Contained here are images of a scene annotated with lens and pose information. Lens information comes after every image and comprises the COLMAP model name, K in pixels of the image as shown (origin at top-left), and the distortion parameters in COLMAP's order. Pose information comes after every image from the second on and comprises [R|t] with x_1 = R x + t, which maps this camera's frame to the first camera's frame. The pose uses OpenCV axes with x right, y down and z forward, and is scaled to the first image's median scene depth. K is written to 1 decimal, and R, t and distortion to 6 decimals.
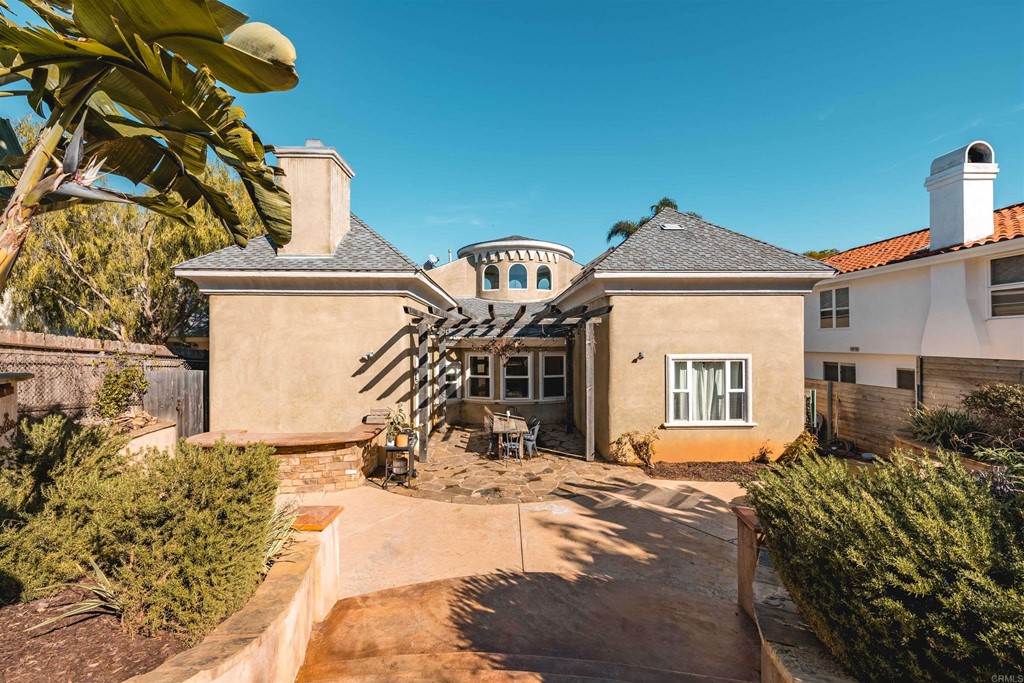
lens RADIAL K [[407.5, 0, 514.0], [0, 407.5, 333.7], [0, 0, 1]] dist [-0.000408, -0.000189]
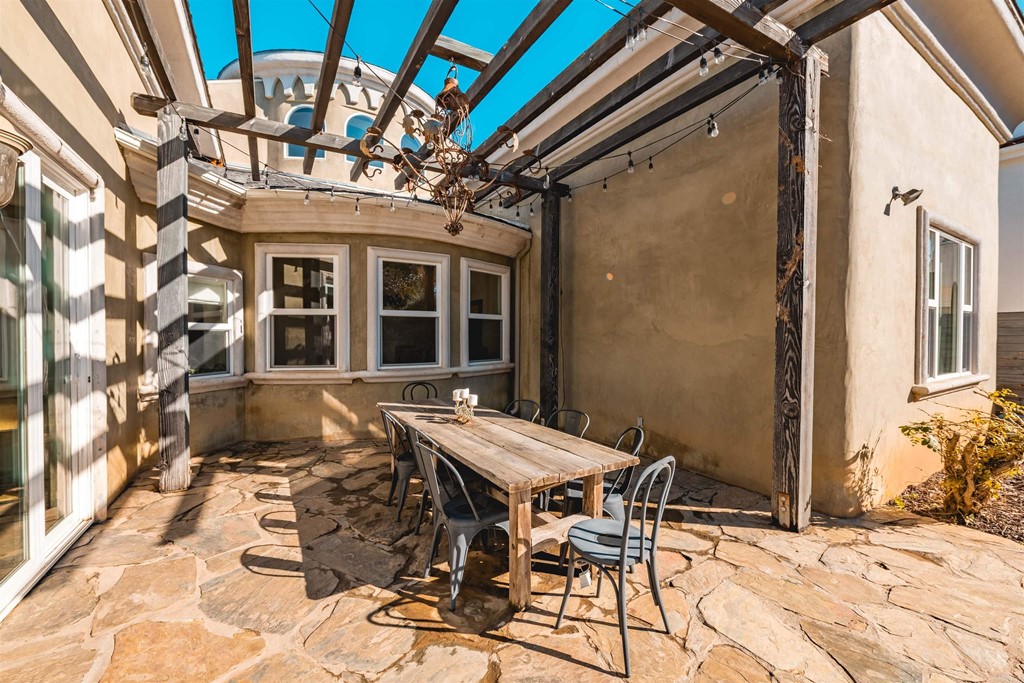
lens RADIAL K [[407.5, 0, 514.0], [0, 407.5, 333.7], [0, 0, 1]] dist [-0.000408, -0.000189]
pose [[0.870829, 0.004225, 0.491568, -0.133209], [-0.011937, 0.999850, 0.012554, 0.158151], [-0.491441, -0.016800, 0.870749, 0.787731]]
